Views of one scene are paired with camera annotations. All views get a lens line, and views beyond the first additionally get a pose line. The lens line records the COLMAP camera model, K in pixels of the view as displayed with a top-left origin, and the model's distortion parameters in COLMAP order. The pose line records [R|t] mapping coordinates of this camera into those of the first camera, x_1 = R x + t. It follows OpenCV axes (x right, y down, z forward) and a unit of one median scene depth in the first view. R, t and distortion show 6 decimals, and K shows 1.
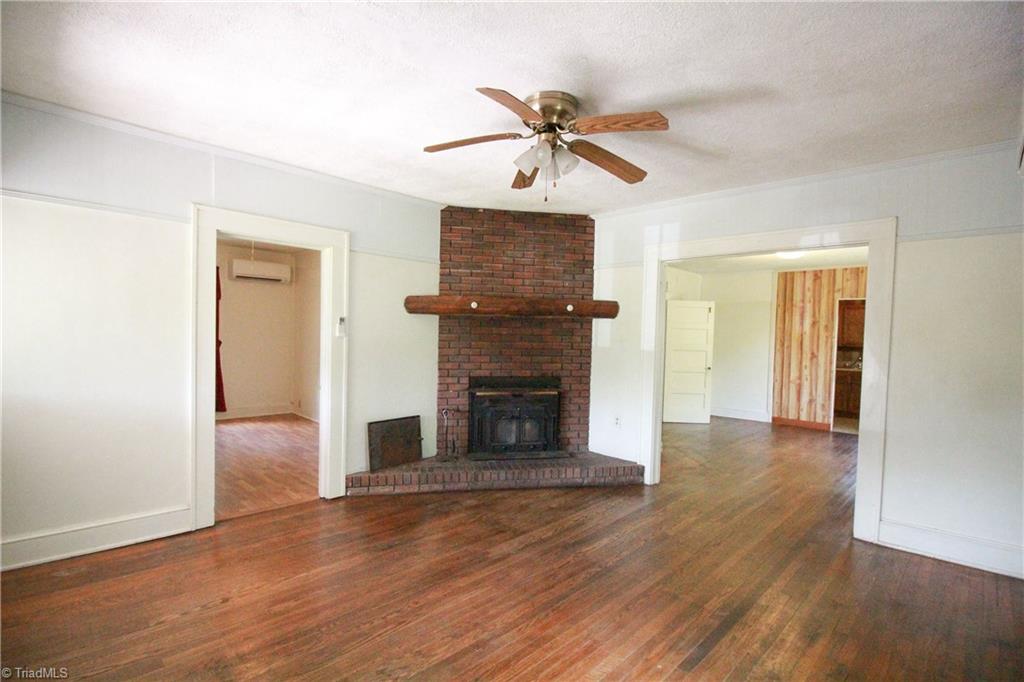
lens RADIAL K [[479.0, 0, 516.7], [0, 479.0, 350.8], [0, 0, 1]] dist [-0.014925, -0.001126]
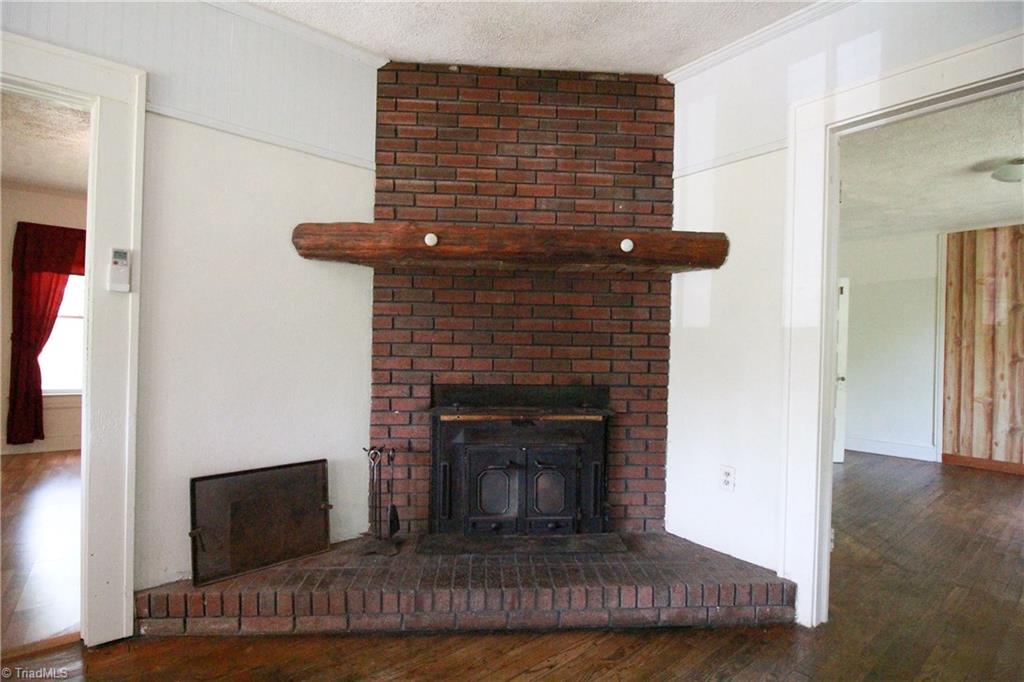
lens RADIAL K [[479.0, 0, 516.7], [0, 479.0, 350.8], [0, 0, 1]] dist [-0.014925, -0.001126]
pose [[0.993316, -0.001794, -0.115408, 0.054123], [-0.001898, 0.999490, -0.031876, 0.033815], [0.115407, 0.031882, 0.992807, 0.491028]]
